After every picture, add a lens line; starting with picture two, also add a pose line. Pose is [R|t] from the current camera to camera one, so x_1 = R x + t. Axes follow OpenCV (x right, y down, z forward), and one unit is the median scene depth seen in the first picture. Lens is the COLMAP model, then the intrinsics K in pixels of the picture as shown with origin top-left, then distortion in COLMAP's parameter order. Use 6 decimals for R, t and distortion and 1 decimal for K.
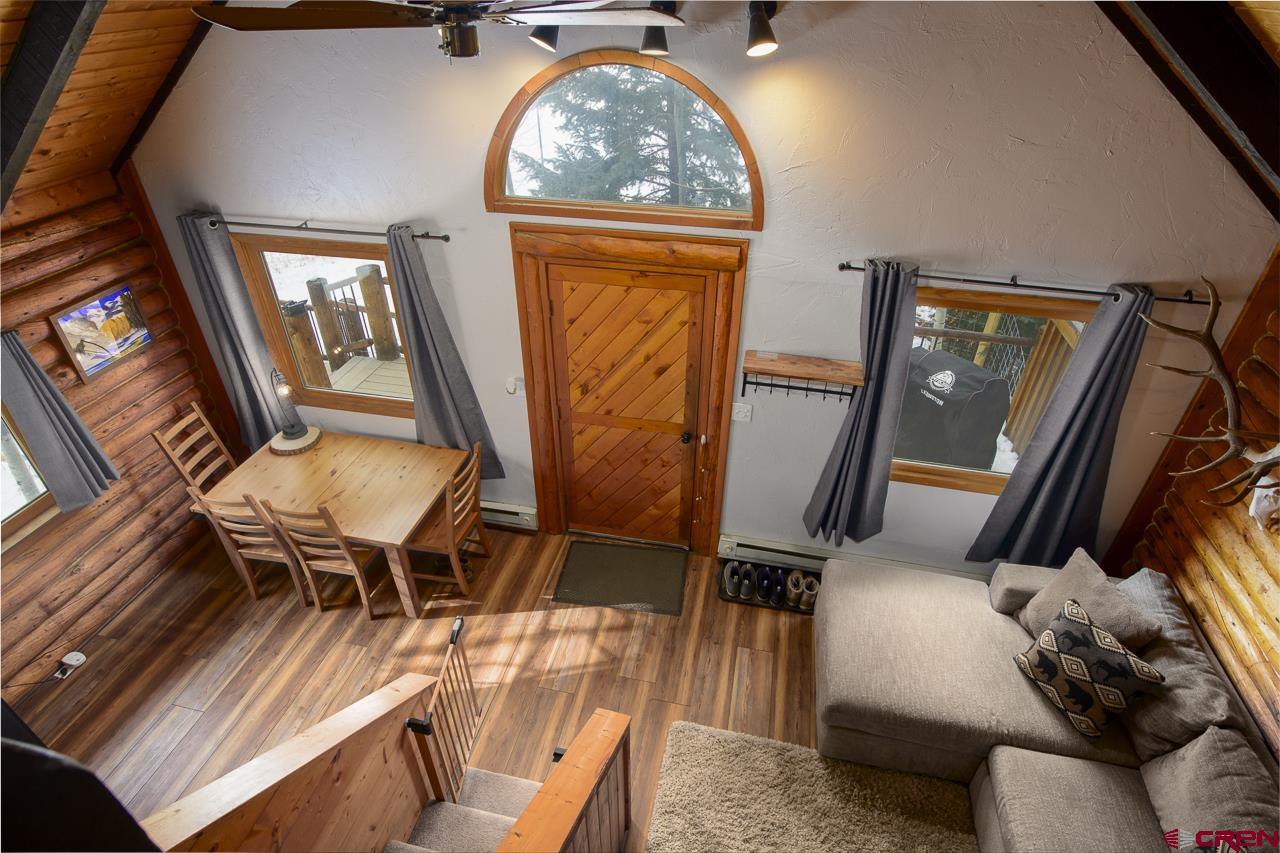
lens RADIAL K [[666.2, 0, 638.7], [0, 666.2, 423.5], [0, 0, 1]] dist [-0.002663, 0.000493]
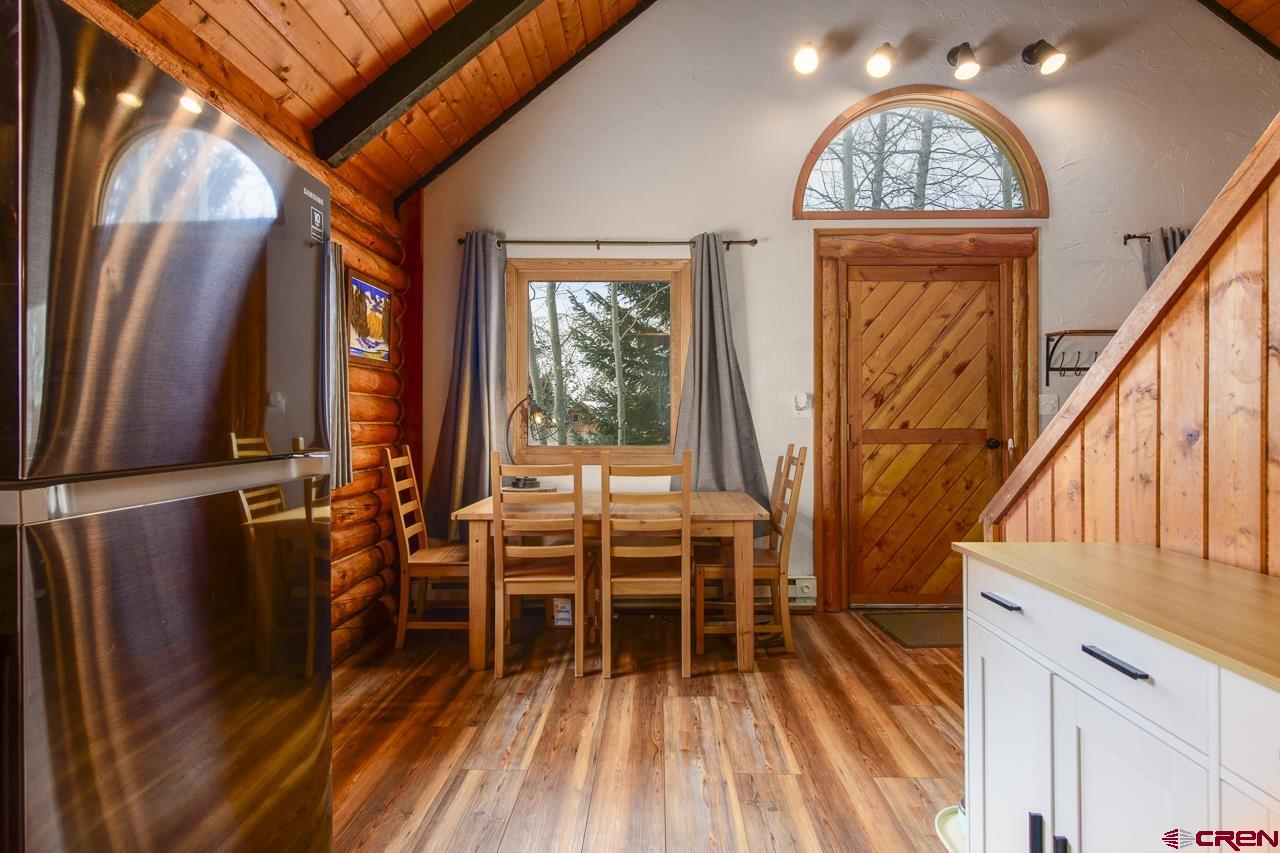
lens RADIAL K [[666.2, 0, 629.8], [0, 666.2, 419.0], [0, 0, 1]] dist [-0.002663, 0.000493]
pose [[0.981751, 0.005011, 0.190104, -0.644157], [0.103983, 0.822833, -0.558689, 0.490227], [-0.159223, 0.568261, 0.807297, 0.326359]]
